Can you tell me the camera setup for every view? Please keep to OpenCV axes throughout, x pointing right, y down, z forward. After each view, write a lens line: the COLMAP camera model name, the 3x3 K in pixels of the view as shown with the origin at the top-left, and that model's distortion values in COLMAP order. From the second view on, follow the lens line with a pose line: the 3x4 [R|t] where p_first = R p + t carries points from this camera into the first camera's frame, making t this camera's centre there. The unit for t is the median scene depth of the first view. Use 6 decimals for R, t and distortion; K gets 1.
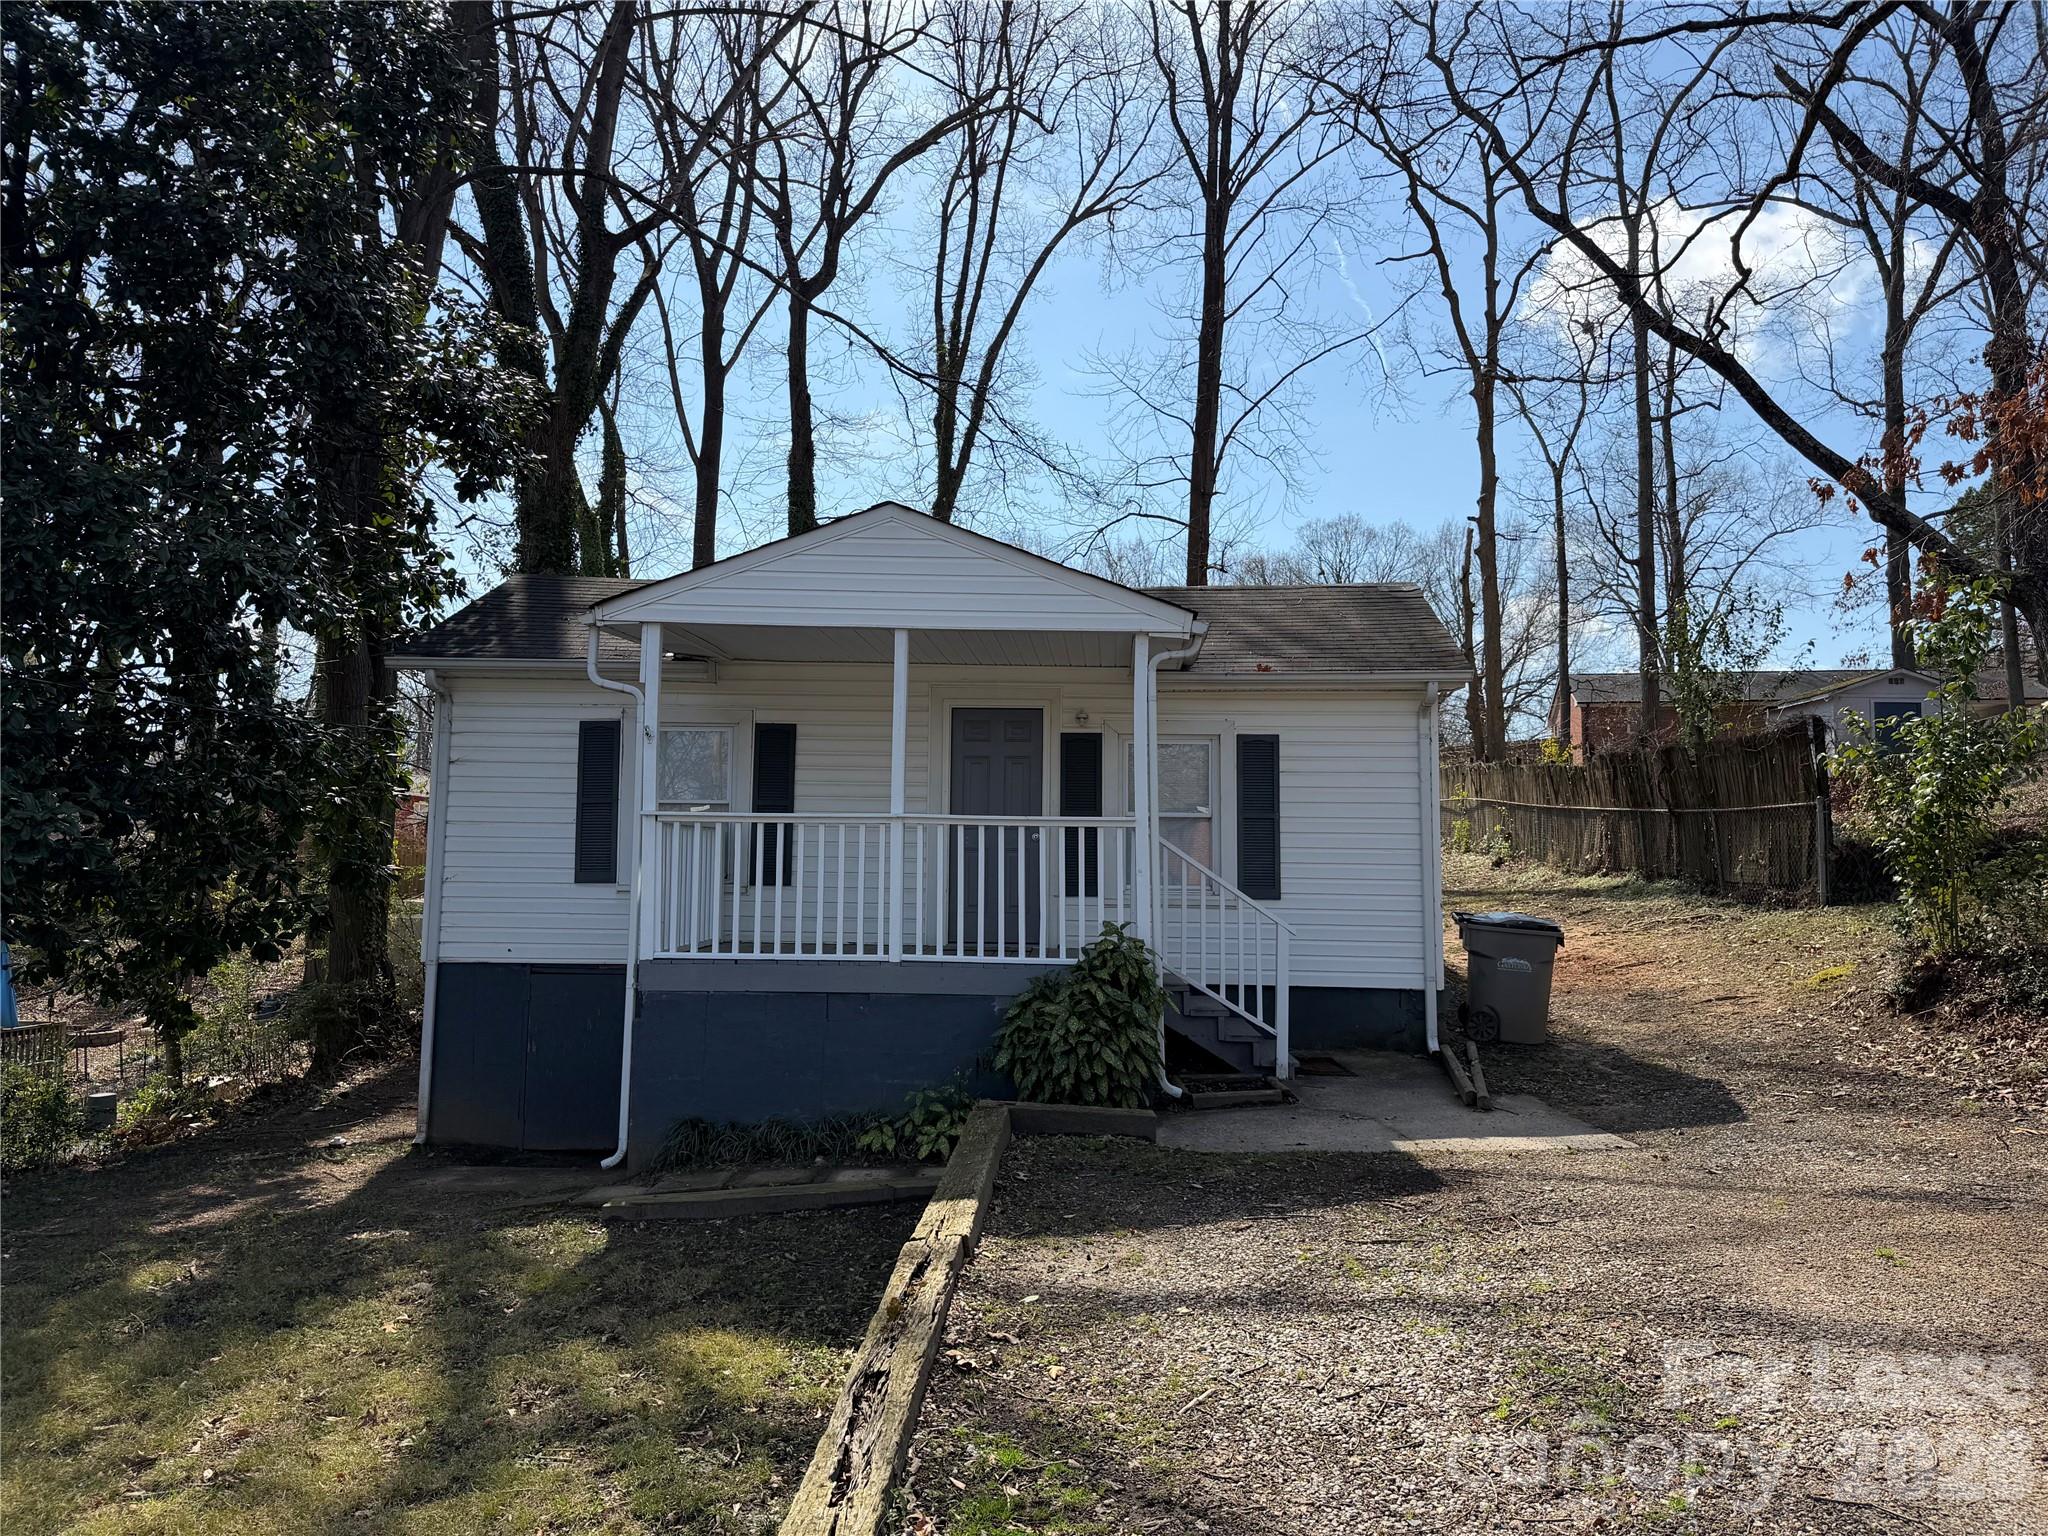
lens RADIAL K [[1450.2, 0, 1024.0], [0, 1450.2, 768.0], [0, 0, 1]] dist [0.068654, -0.091977]
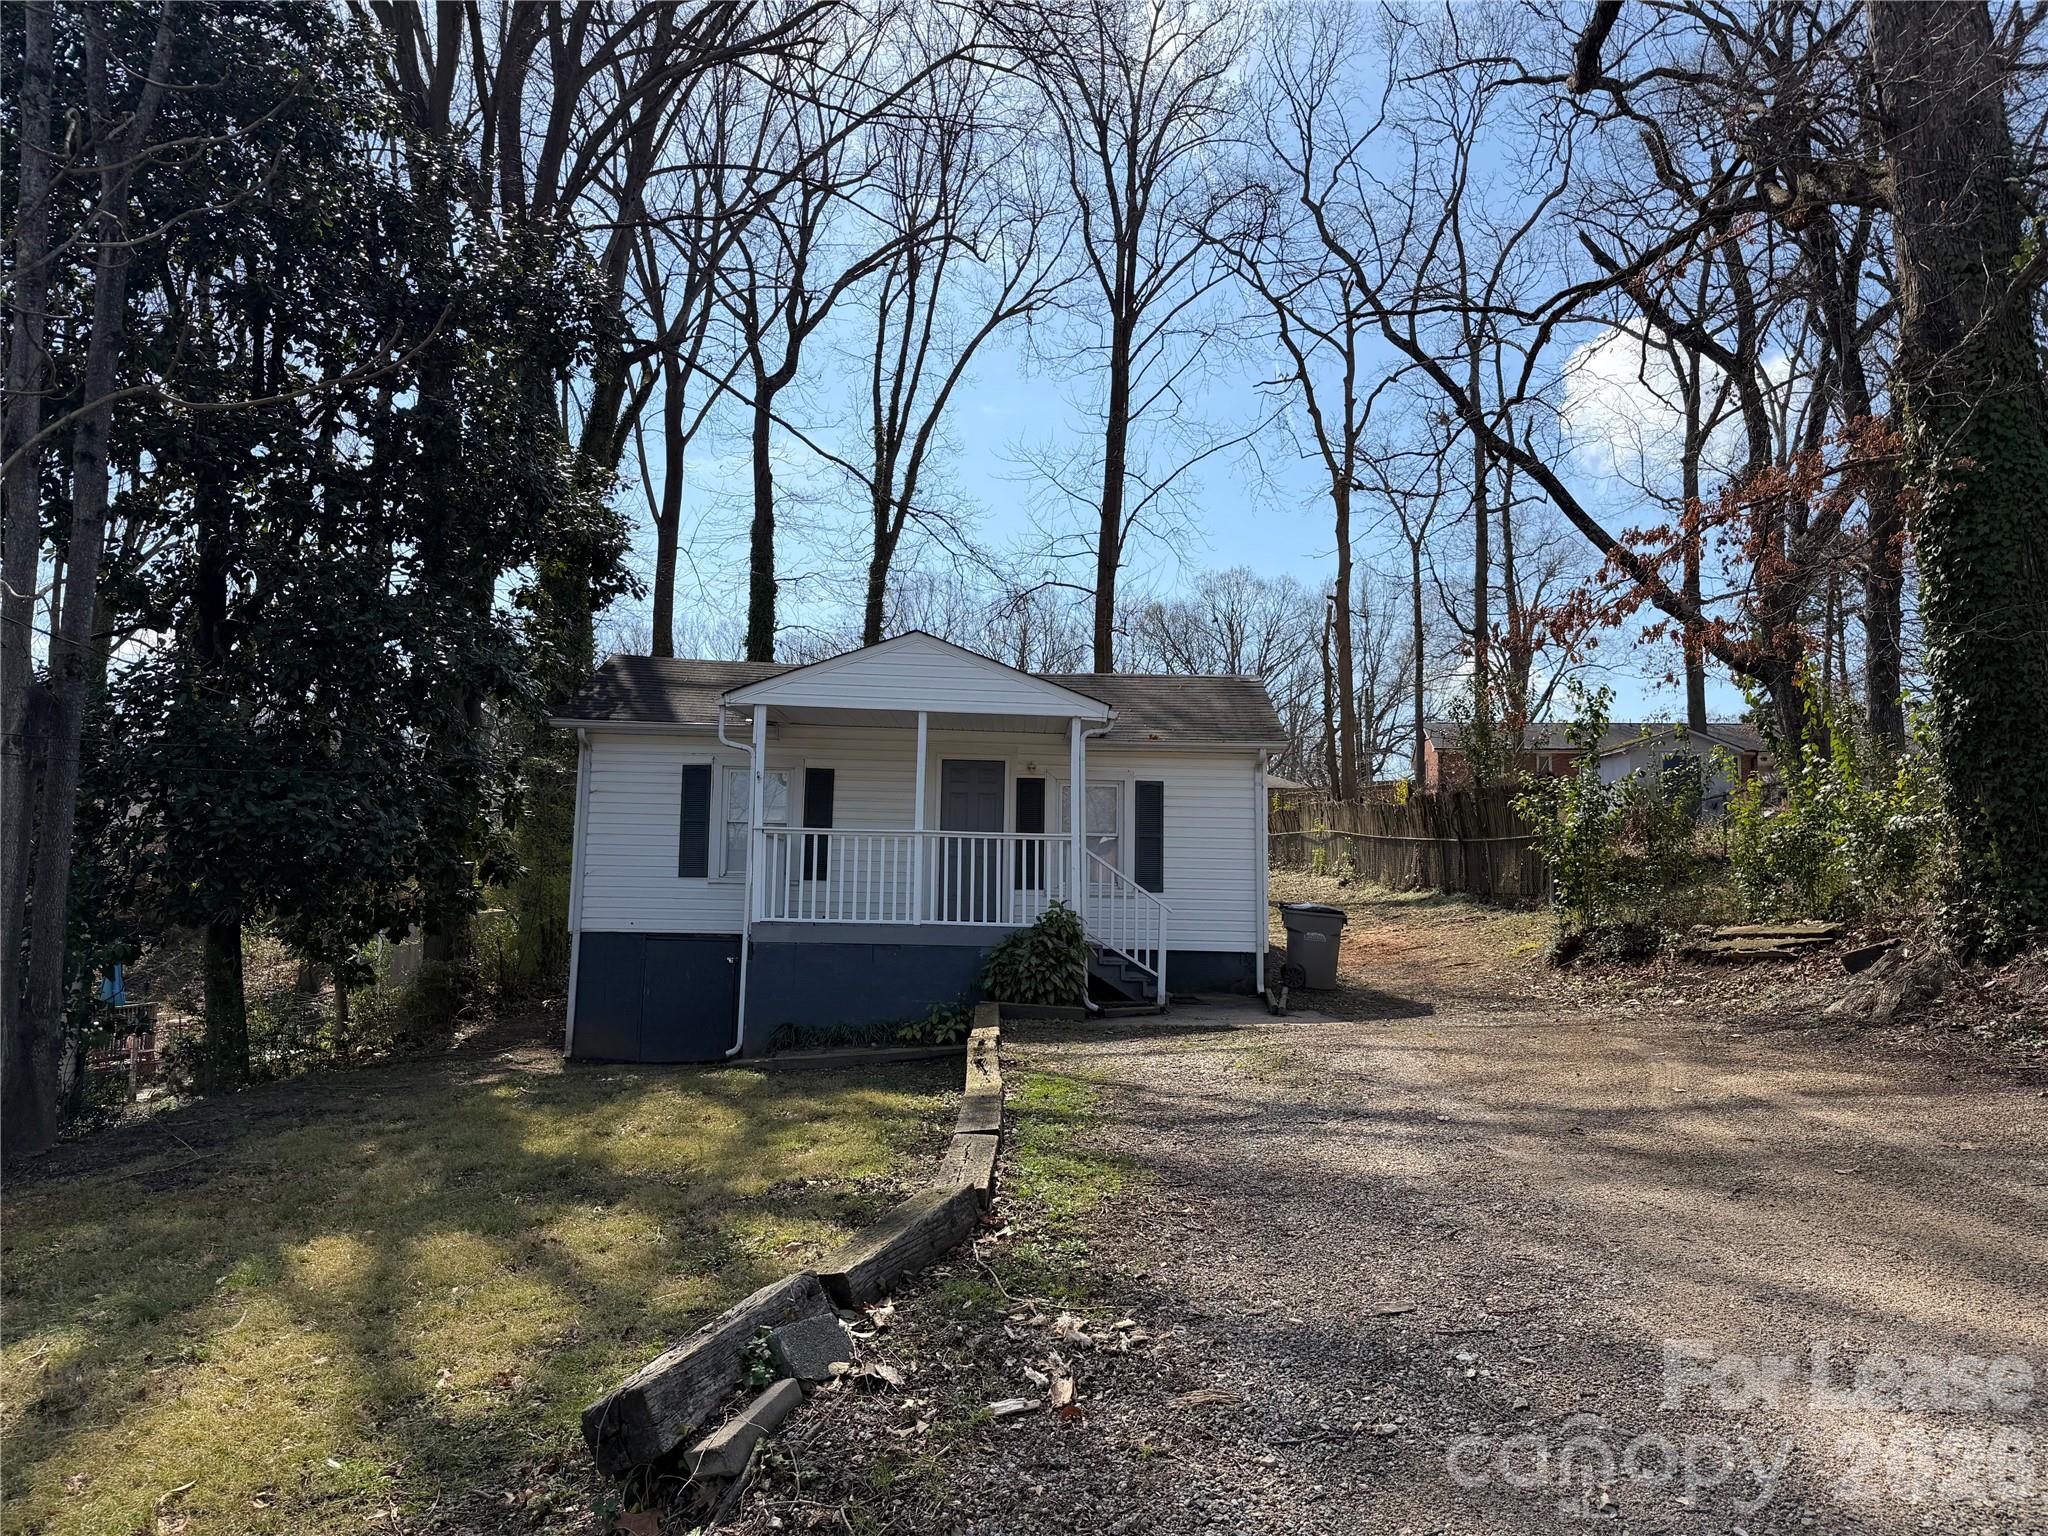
lens RADIAL K [[1450.2, 0, 1024.0], [0, 1450.2, 768.0], [0, 0, 1]] dist [0.068654, -0.091977]
pose [[0.997467, 0.015843, 0.069339, -0.024195], [-0.014345, 0.999654, -0.022049, -0.000679], [-0.069664, 0.020999, 0.997349, -0.163107]]
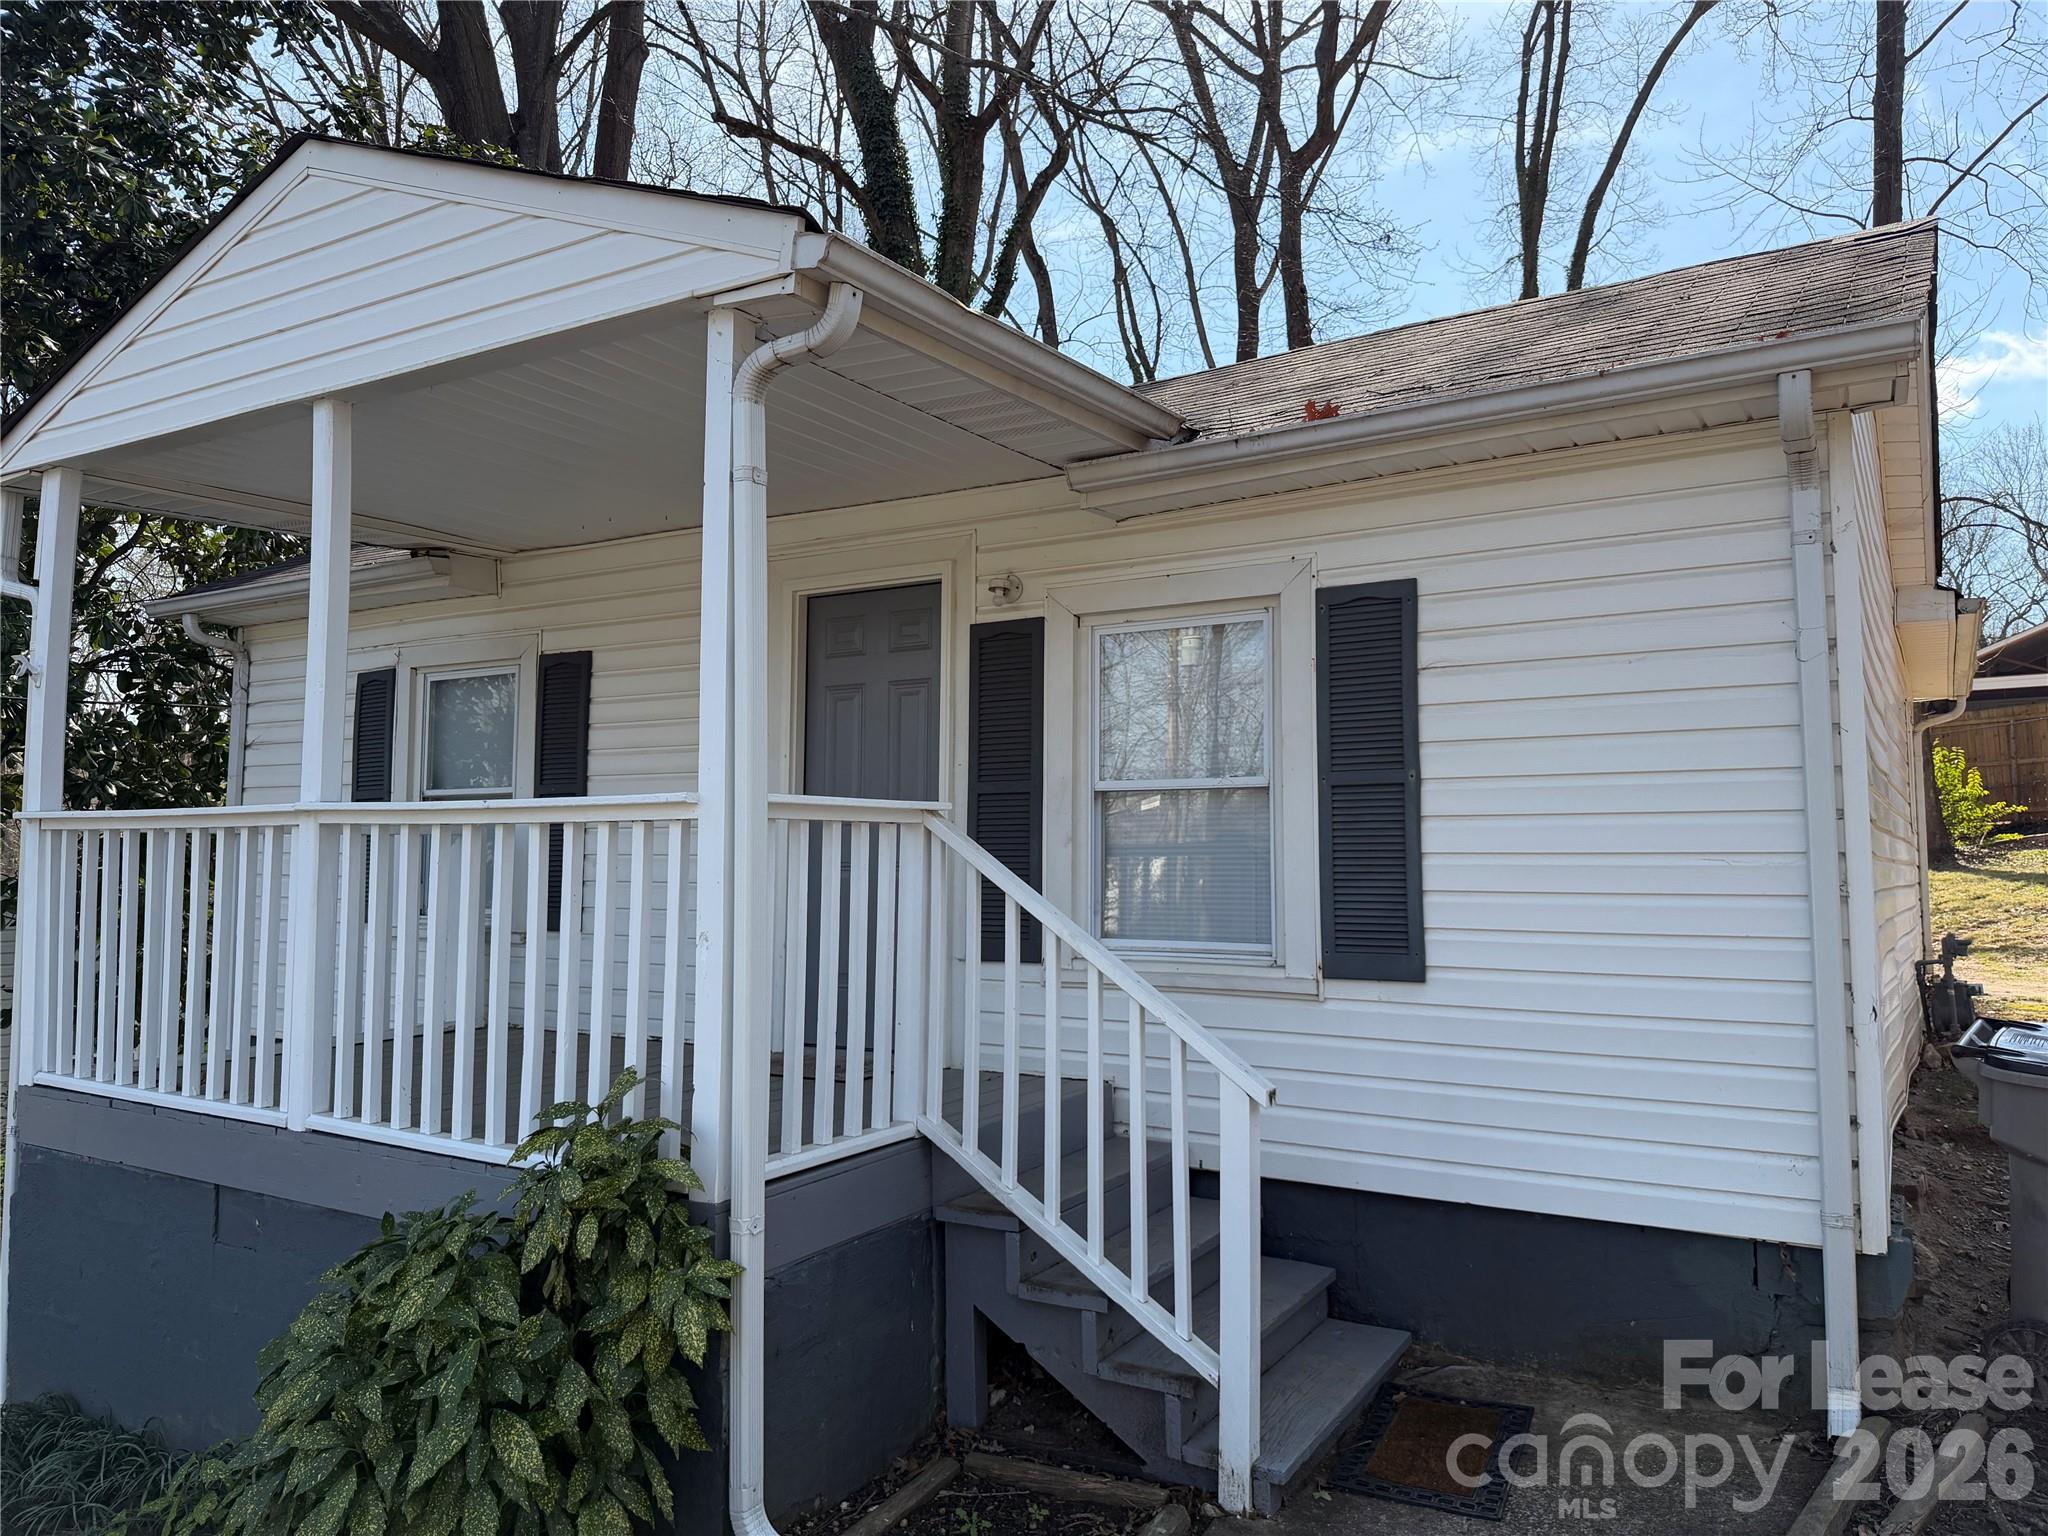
lens RADIAL K [[1450.2, 0, 1024.0], [0, 1450.2, 768.0], [0, 0, 1]] dist [0.068654, -0.091977]
pose [[0.876529, -0.043409, -0.479388, 0.095805], [0.046313, 0.998910, -0.005771, 0.009807], [0.479116, -0.017143, 0.877584, 0.204125]]
